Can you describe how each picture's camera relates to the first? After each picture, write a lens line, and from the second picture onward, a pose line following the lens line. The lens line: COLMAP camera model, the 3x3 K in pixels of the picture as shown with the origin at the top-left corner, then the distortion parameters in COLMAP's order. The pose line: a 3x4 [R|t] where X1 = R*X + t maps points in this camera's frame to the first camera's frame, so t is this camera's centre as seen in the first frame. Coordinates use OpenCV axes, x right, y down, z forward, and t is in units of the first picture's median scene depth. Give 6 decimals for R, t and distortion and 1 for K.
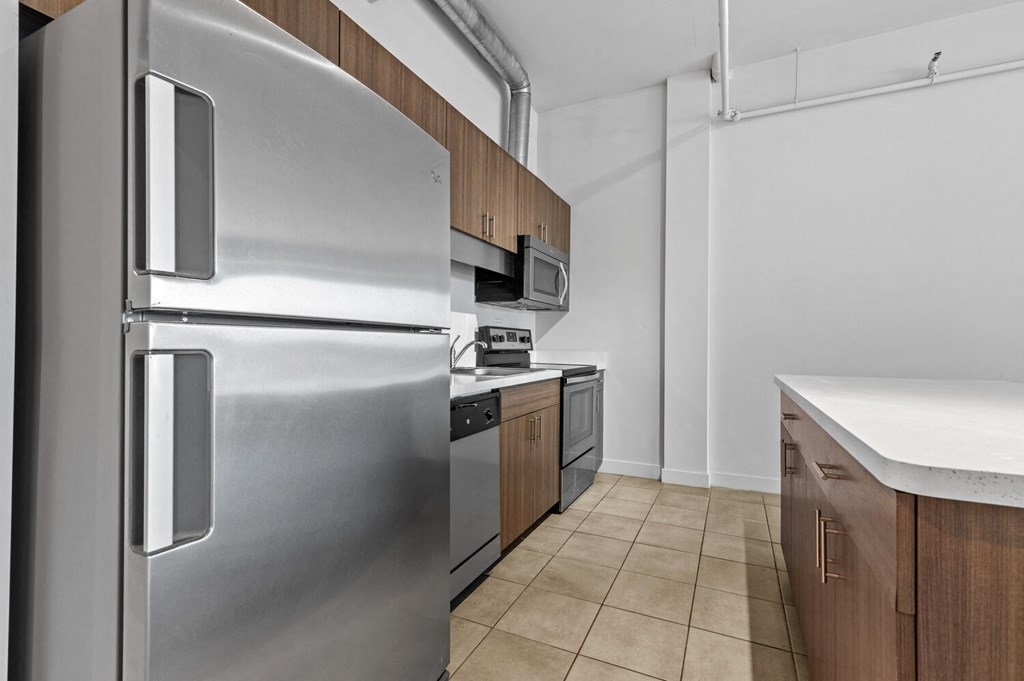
lens RADIAL K [[464.0, 0, 512.0], [0, 464.0, 340.5], [0, 0, 1]] dist [0.015319, 0.000200]
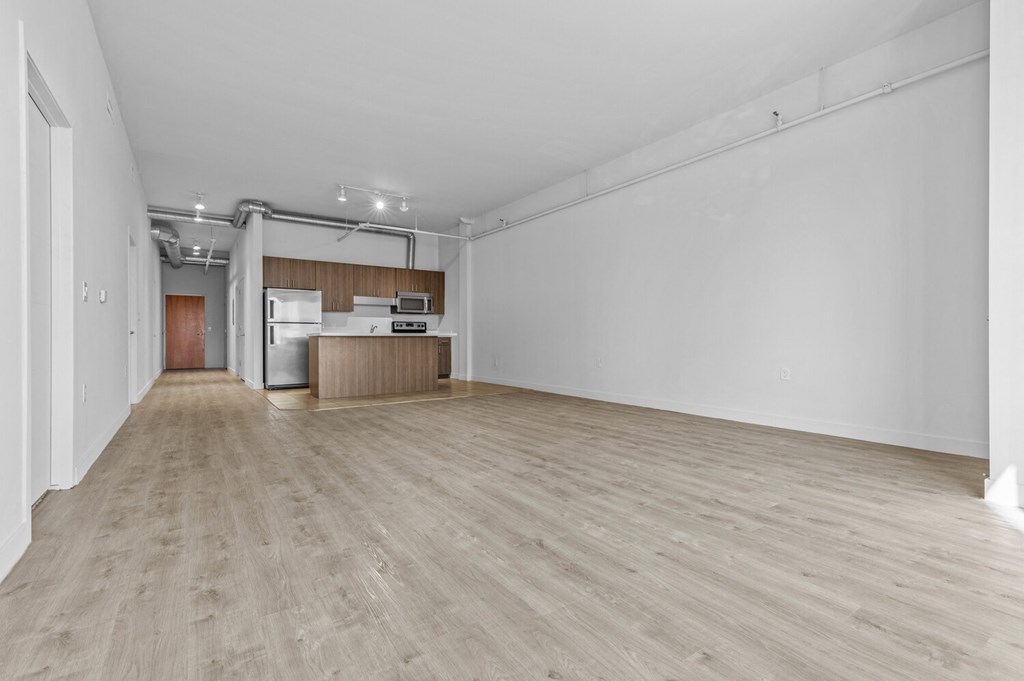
lens RADIAL K [[464.0, 0, 512.0], [0, 464.0, 340.5], [0, 0, 1]] dist [0.015319, 0.000200]
pose [[0.871383, -0.010033, -0.490500, 2.181899], [0.014767, 0.999874, 0.005781, 0.088787], [0.490380, -0.012281, 0.871422, -1.302709]]
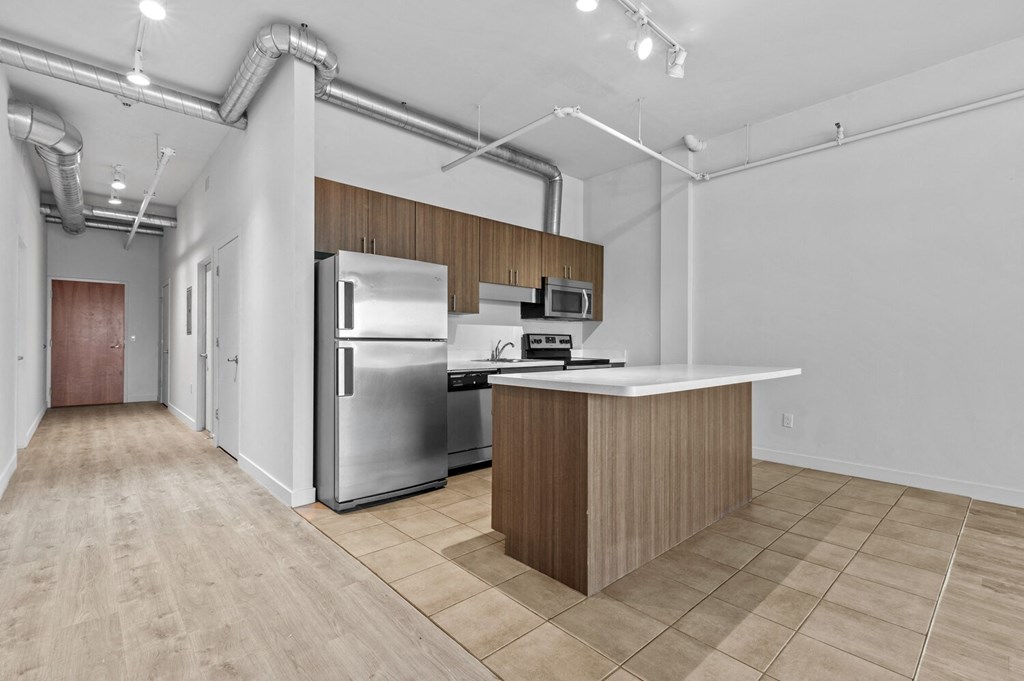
lens RADIAL K [[464.0, 0, 512.0], [0, 464.0, 340.5], [0, 0, 1]] dist [0.015319, 0.000200]
pose [[0.928123, -0.007727, -0.372193, 0.512507], [0.007753, 0.999969, -0.001427, -0.005848], [0.372192, -0.001562, 0.928154, -0.530127]]
